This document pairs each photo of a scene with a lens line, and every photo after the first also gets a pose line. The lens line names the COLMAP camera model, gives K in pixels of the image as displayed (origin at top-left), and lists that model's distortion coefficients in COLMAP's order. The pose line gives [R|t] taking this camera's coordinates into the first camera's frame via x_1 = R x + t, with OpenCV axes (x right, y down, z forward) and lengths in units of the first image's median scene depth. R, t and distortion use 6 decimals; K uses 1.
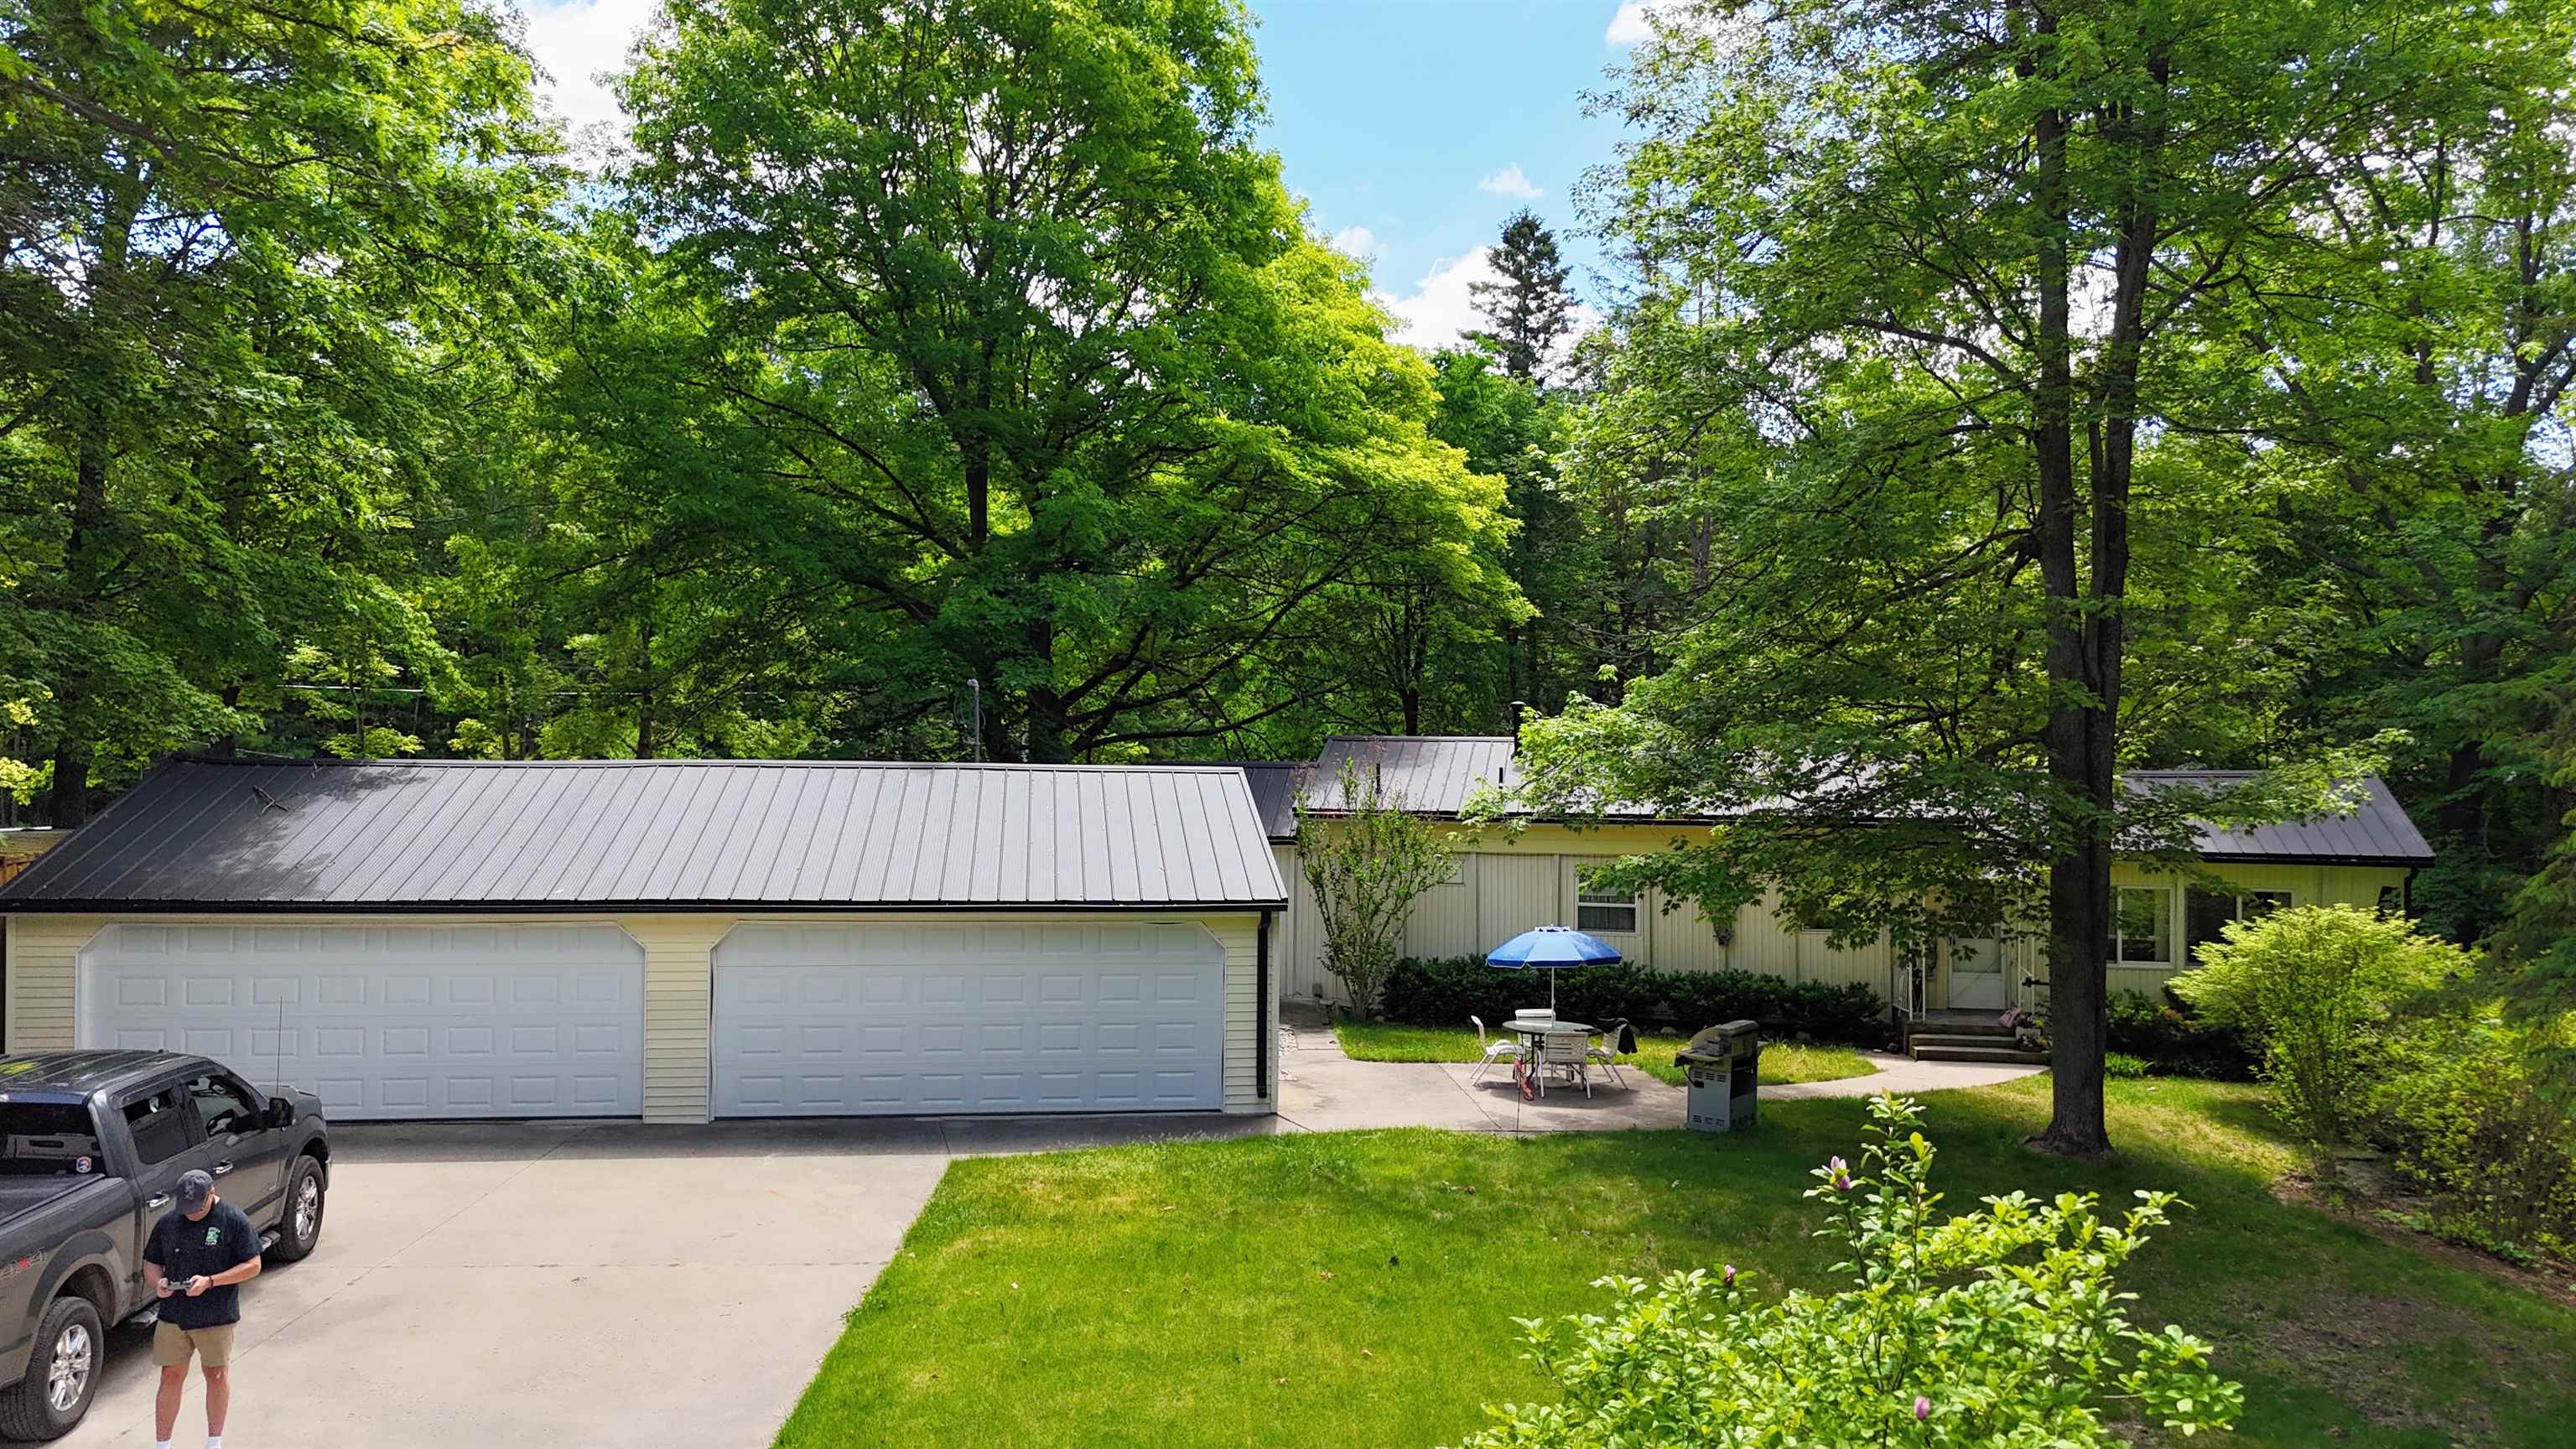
lens RADIAL K [[1888.4, 0, 1288.0], [0, 1888.4, 724.5], [0, 0, 1]] dist [0.106930, -0.108306]
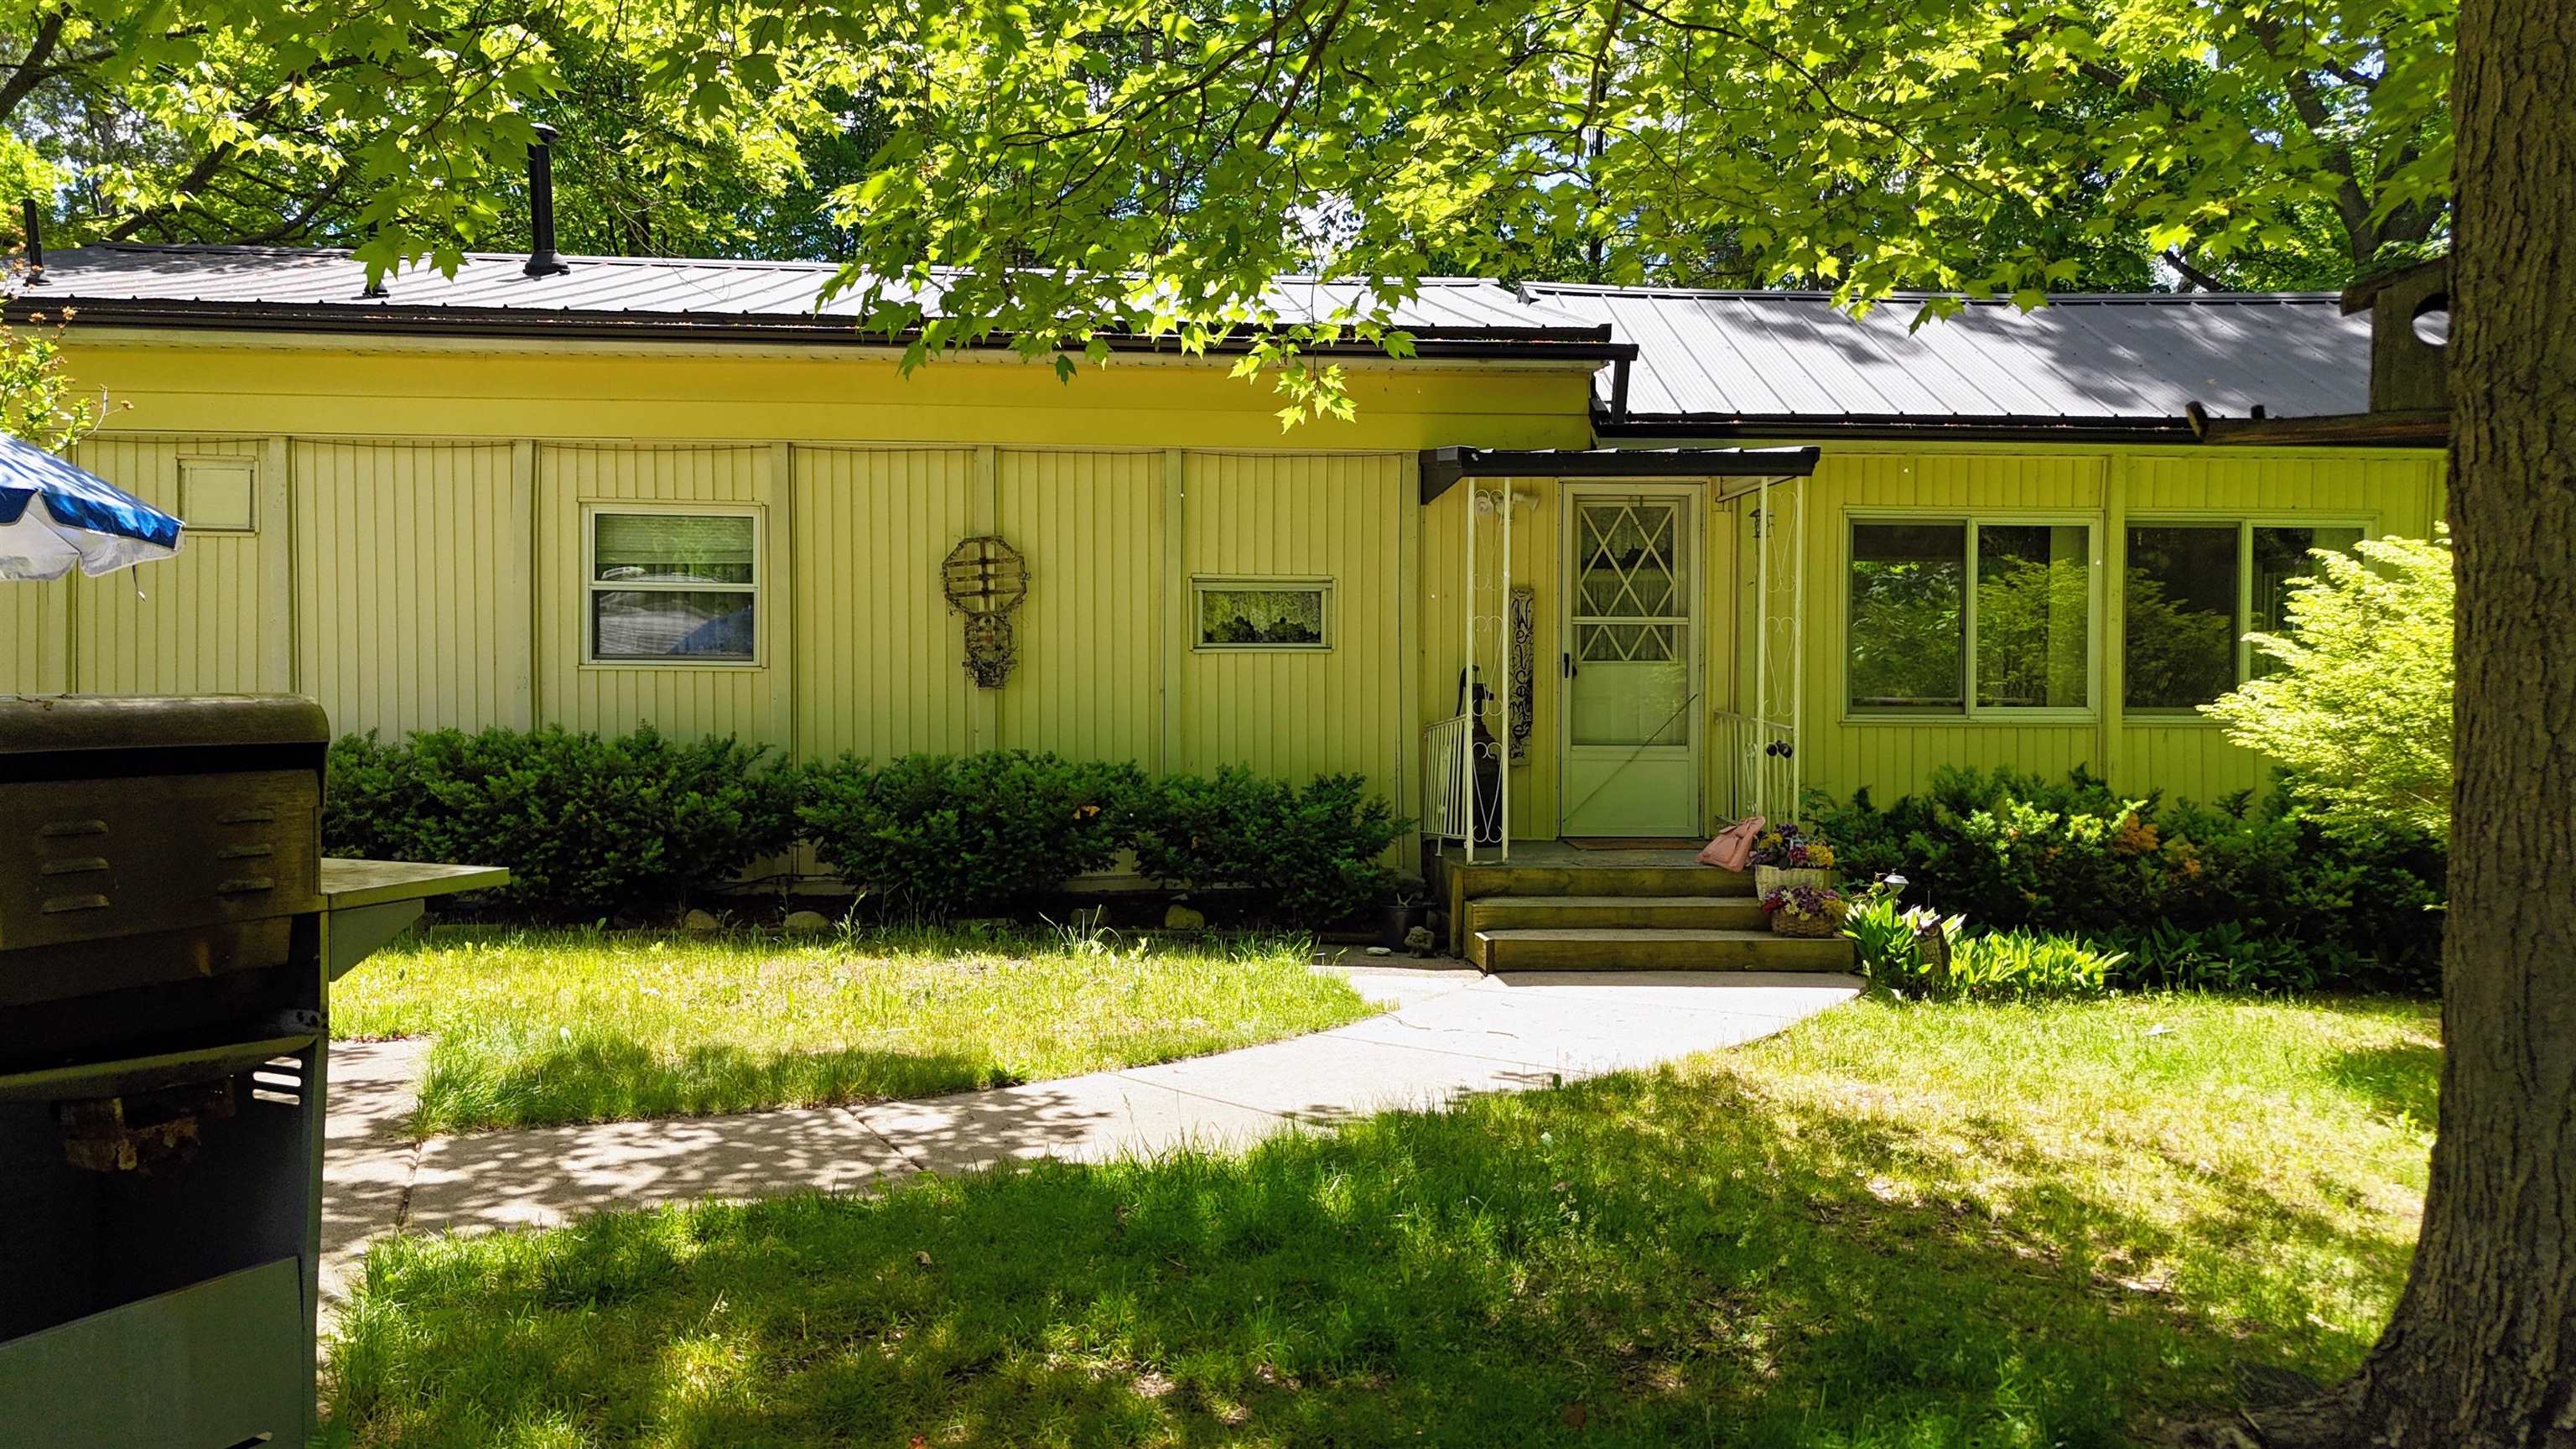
lens RADIAL K [[1888.4, 0, 1288.0], [0, 1888.4, 724.5], [0, 0, 1]] dist [0.106930, -0.108306]
pose [[0.977247, -0.004445, 0.212057, 0.222722], [-0.000018, 0.999779, 0.021036, 0.123621], [-0.212103, -0.020562, 0.977031, 0.677087]]
